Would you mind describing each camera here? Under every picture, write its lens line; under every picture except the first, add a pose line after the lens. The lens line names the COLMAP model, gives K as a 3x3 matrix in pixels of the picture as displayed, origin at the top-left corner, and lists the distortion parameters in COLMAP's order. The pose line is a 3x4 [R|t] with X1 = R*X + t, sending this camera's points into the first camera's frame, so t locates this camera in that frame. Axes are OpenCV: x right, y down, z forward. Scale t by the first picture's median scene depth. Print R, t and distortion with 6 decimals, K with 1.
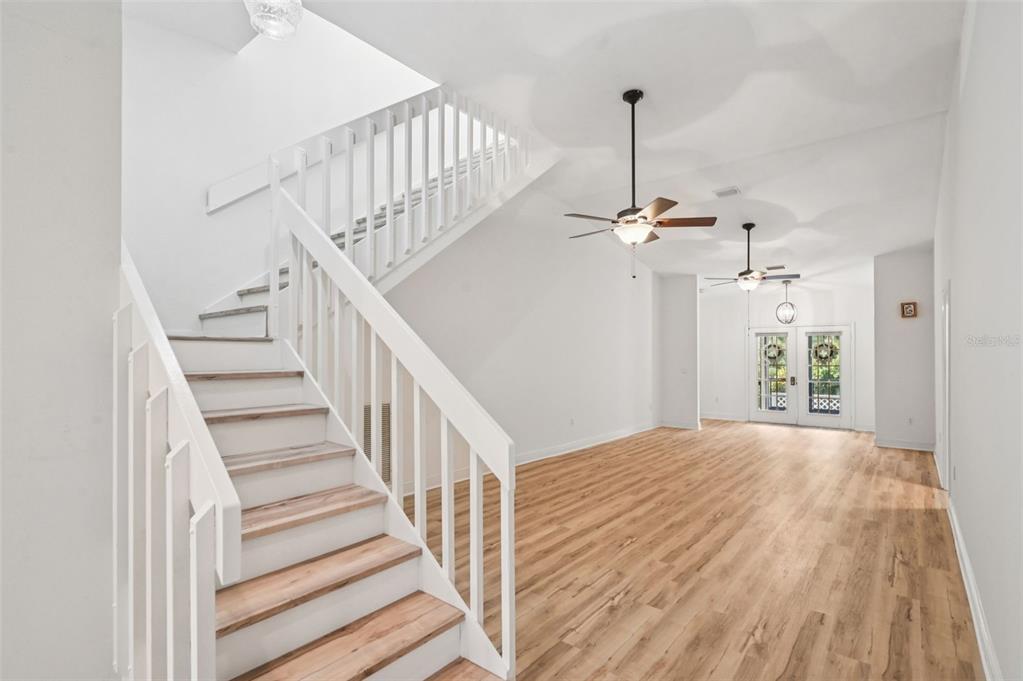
lens RADIAL K [[494.6, 0, 515.1], [0, 494.6, 348.9], [0, 0, 1]] dist [0.001413, -0.000482]
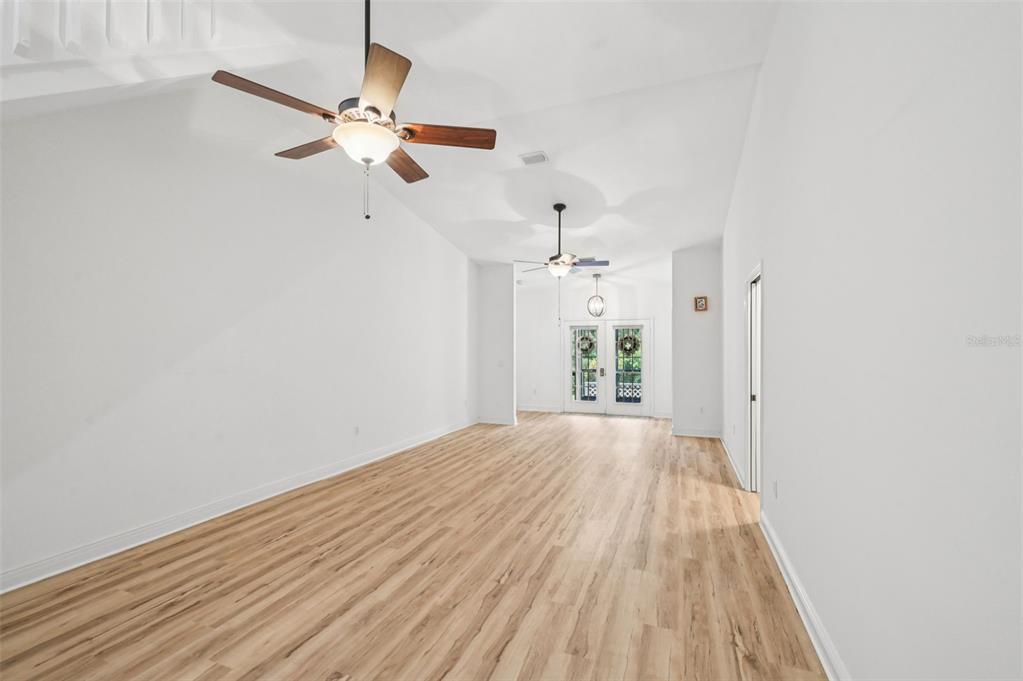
lens RADIAL K [[433.3, 0, 508.5], [0, 433.3, 345.8], [0, 0, 1]] dist [-0.001205, -0.000041]
pose [[0.956050, -0.000366, 0.293203, 0.178930], [-0.001790, 0.999973, 0.007086, 0.005716], [-0.293198, -0.007299, 0.956024, 0.315720]]
